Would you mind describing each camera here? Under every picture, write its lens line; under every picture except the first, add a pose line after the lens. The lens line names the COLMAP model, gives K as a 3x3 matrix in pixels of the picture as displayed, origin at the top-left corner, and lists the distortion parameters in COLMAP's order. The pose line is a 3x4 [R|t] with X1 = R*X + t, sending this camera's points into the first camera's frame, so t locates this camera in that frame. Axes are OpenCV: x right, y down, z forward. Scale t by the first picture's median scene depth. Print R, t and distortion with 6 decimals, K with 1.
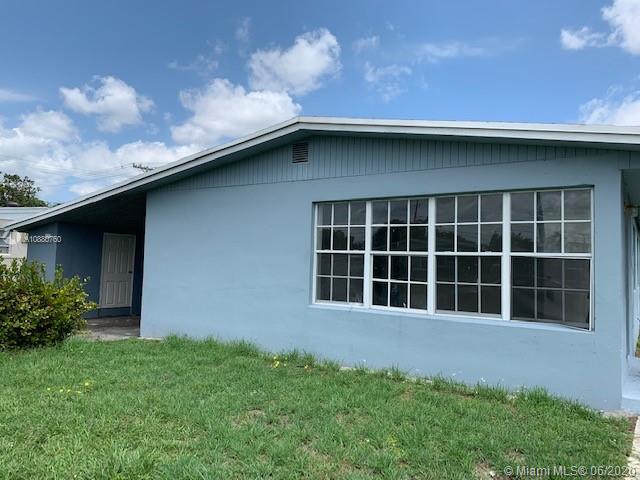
lens RADIAL K [[488.8, 0, 317.9], [0, 488.8, 221.6], [0, 0, 1]] dist [0.084244, -0.131128]
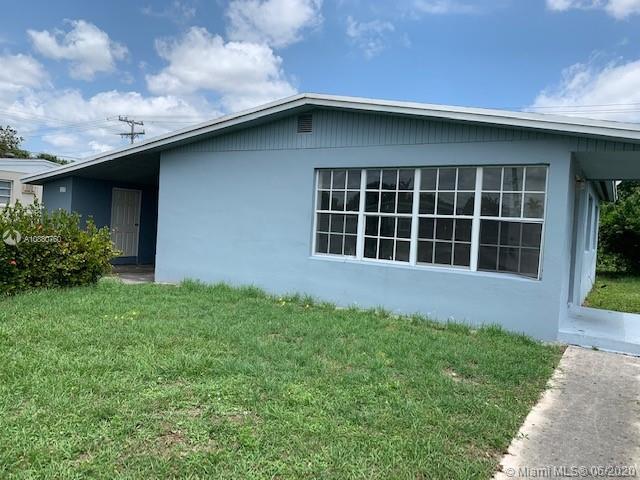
lens RADIAL K [[488.8, 0, 317.9], [0, 488.8, 221.6], [0, 0, 1]] dist [0.084244, -0.131128]
pose [[0.998750, 0.026630, 0.042310, -0.052510], [-0.030098, 0.996048, 0.083566, -0.012227], [-0.039918, -0.084735, 0.995604, -0.170004]]
